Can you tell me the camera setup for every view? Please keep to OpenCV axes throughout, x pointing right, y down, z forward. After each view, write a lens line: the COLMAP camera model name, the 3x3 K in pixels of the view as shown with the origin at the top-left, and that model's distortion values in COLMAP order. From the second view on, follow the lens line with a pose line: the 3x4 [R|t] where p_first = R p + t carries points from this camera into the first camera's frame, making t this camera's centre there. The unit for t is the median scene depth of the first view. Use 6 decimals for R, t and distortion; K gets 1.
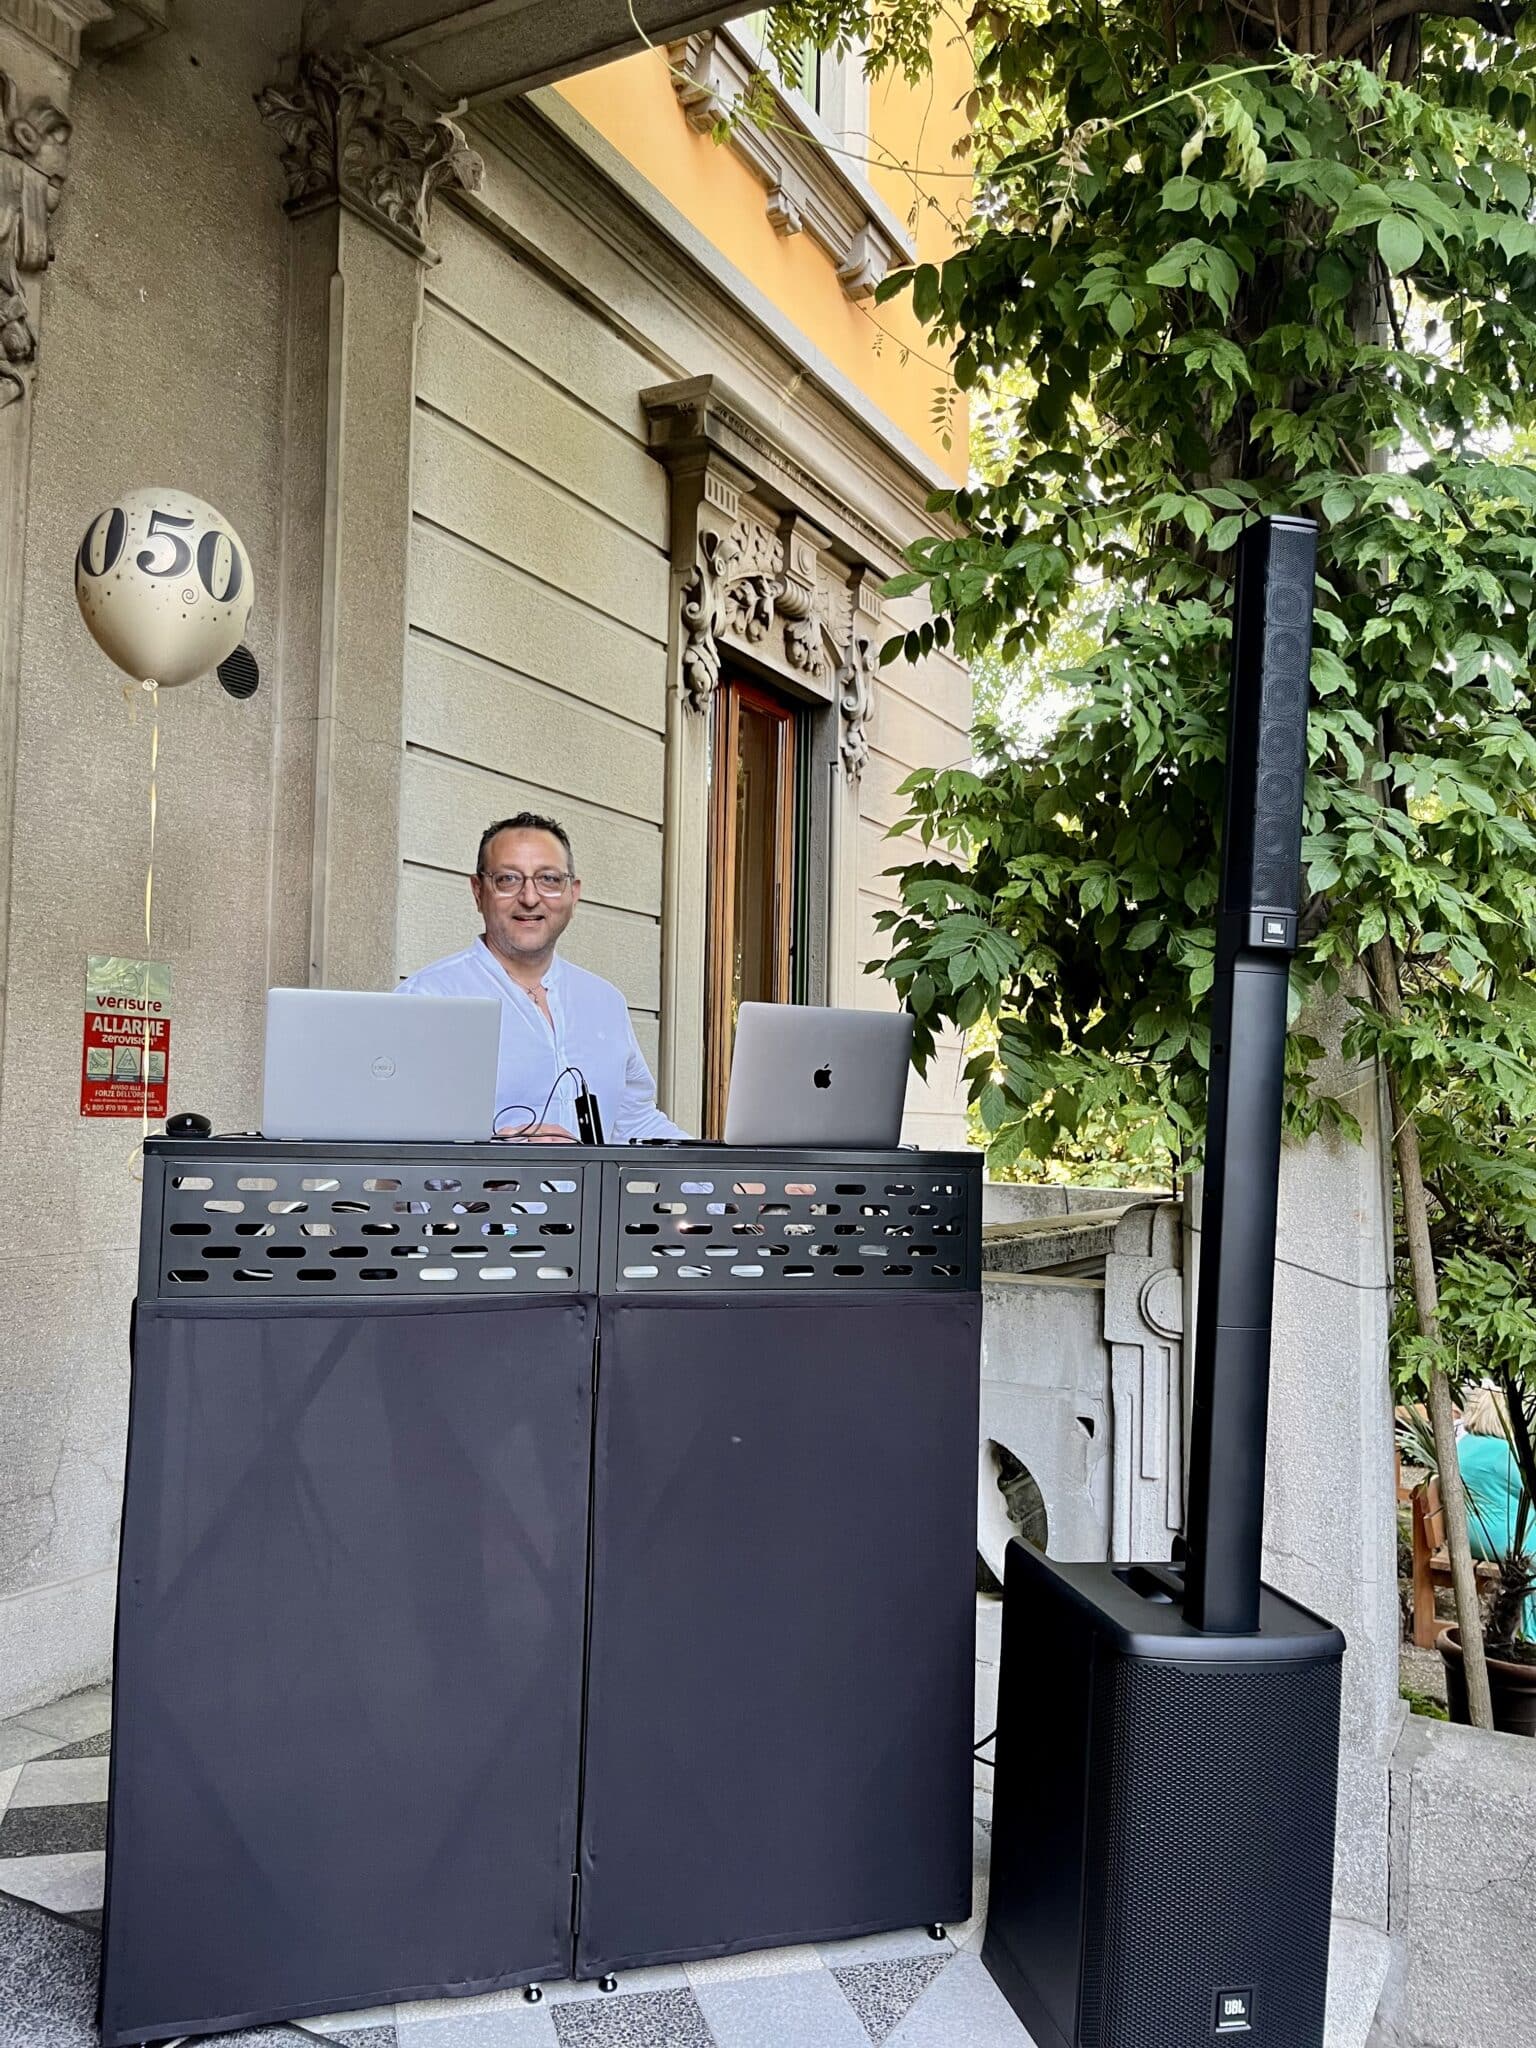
lens RADIAL K [[1572.2, 0, 765.3], [0, 1572.2, 1018.6], [0, 0, 1]] dist [0.027003, -0.012166]
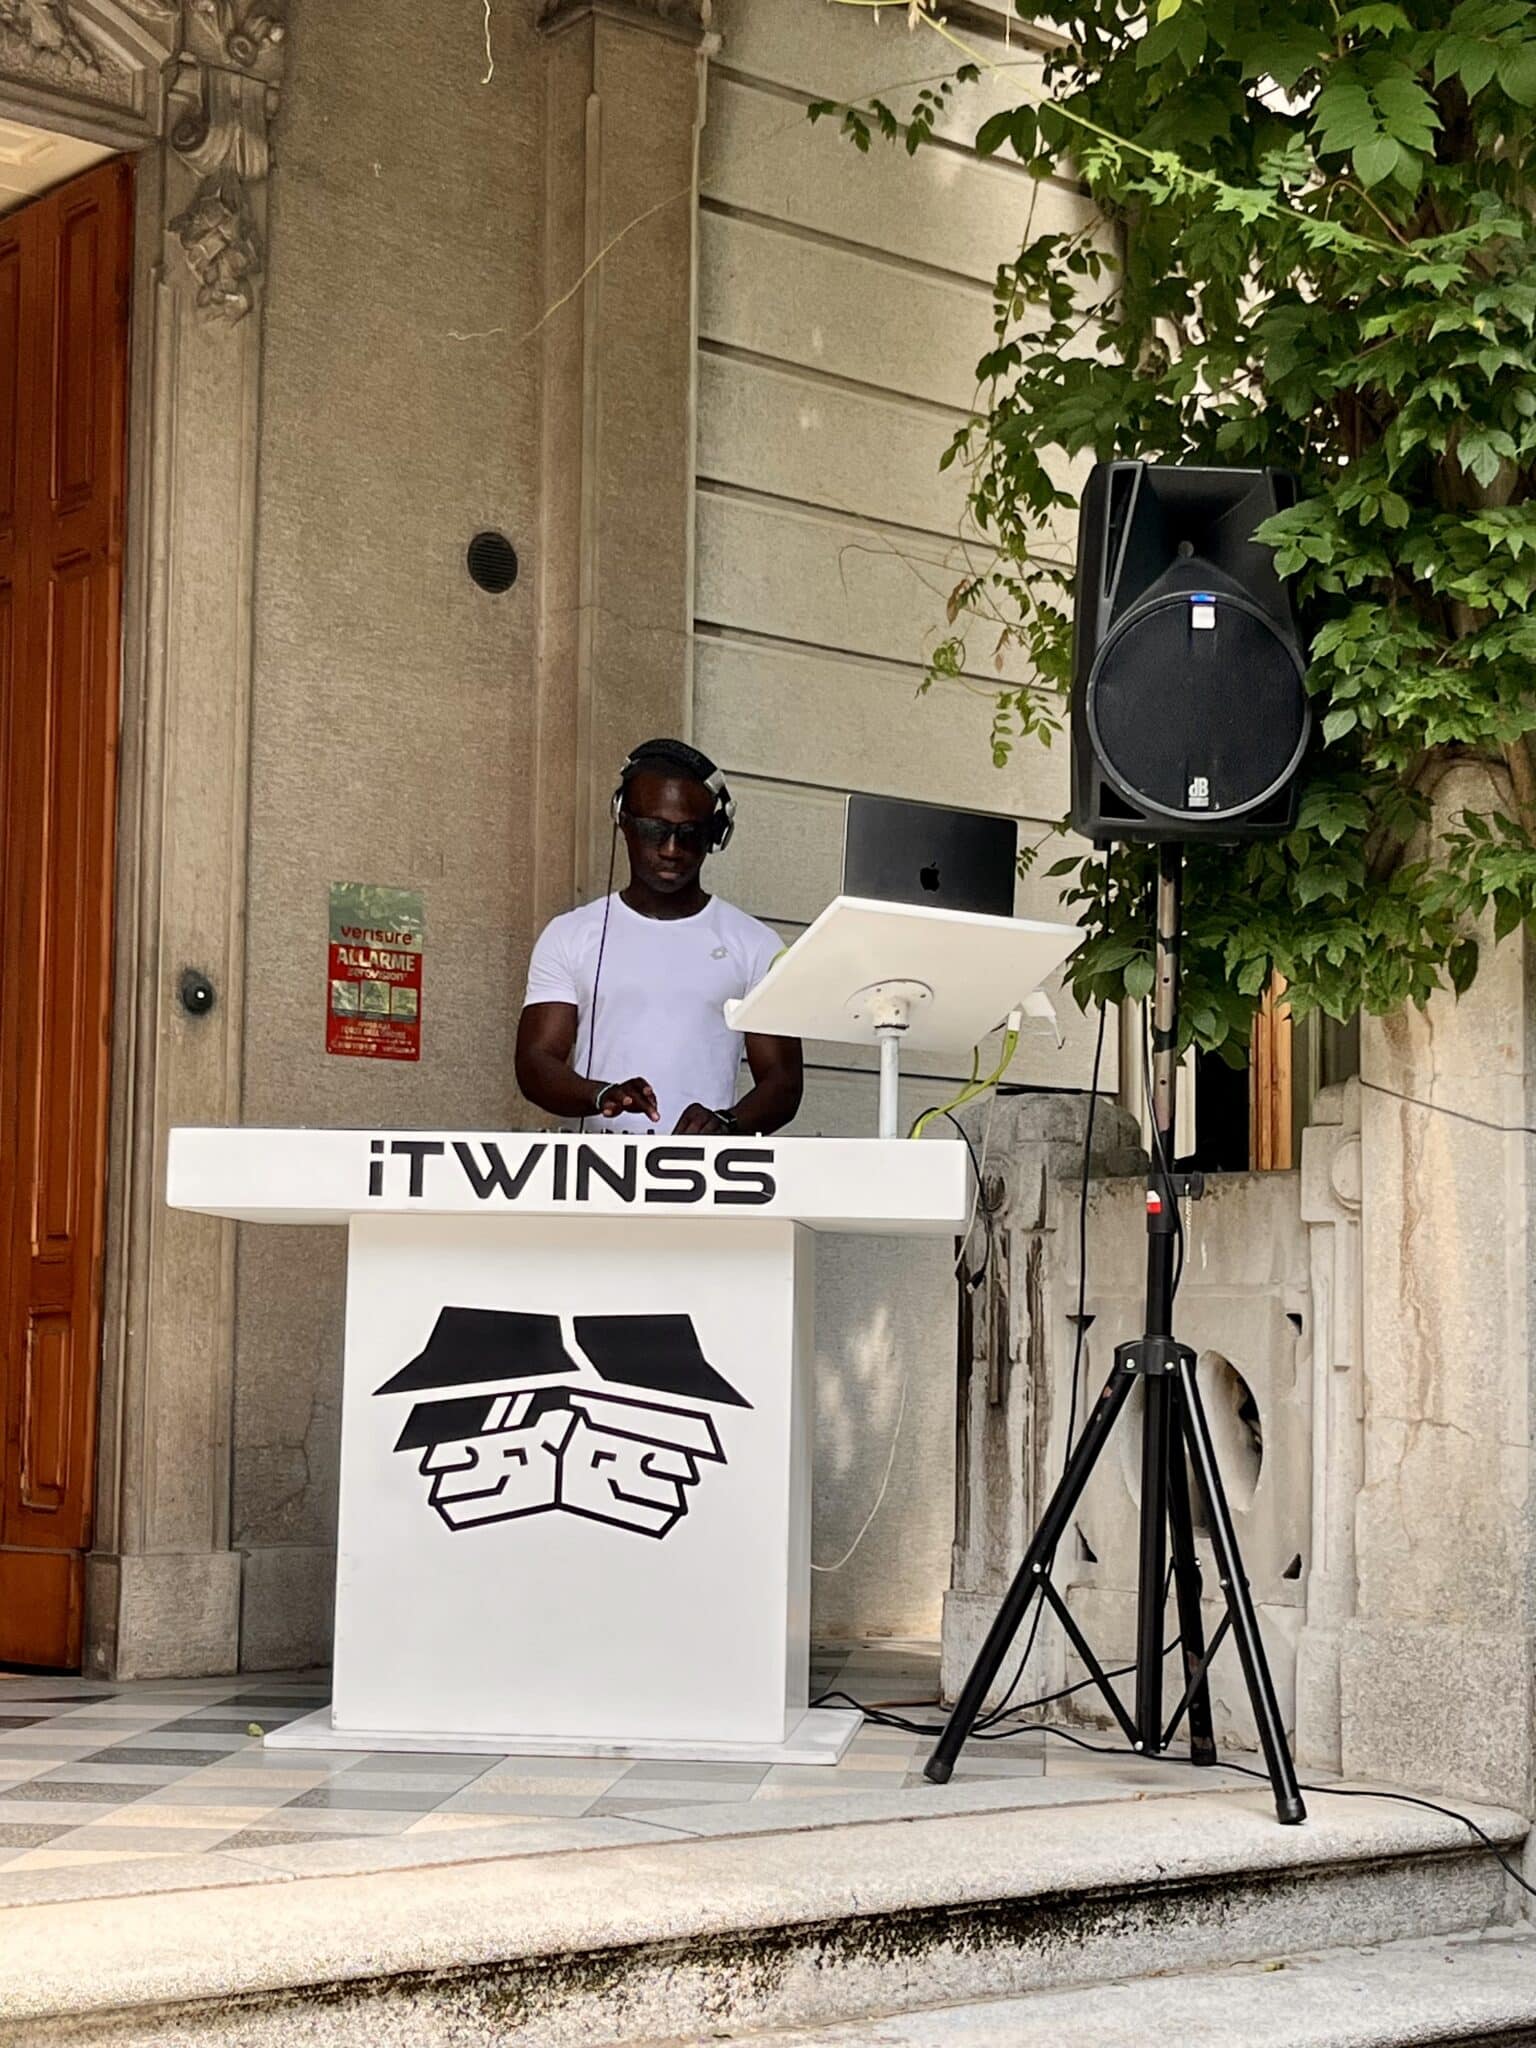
lens RADIAL K [[3527.6, 0, 763.5], [0, 3527.6, 1027.3], [0, 0, 1]] dist [0.130402, 0.000000]
pose [[0.925941, -0.044666, -0.375016, 0.592162], [0.025481, 0.998108, -0.055965, 0.169712], [0.376806, 0.042264, 0.925327, -0.842175]]
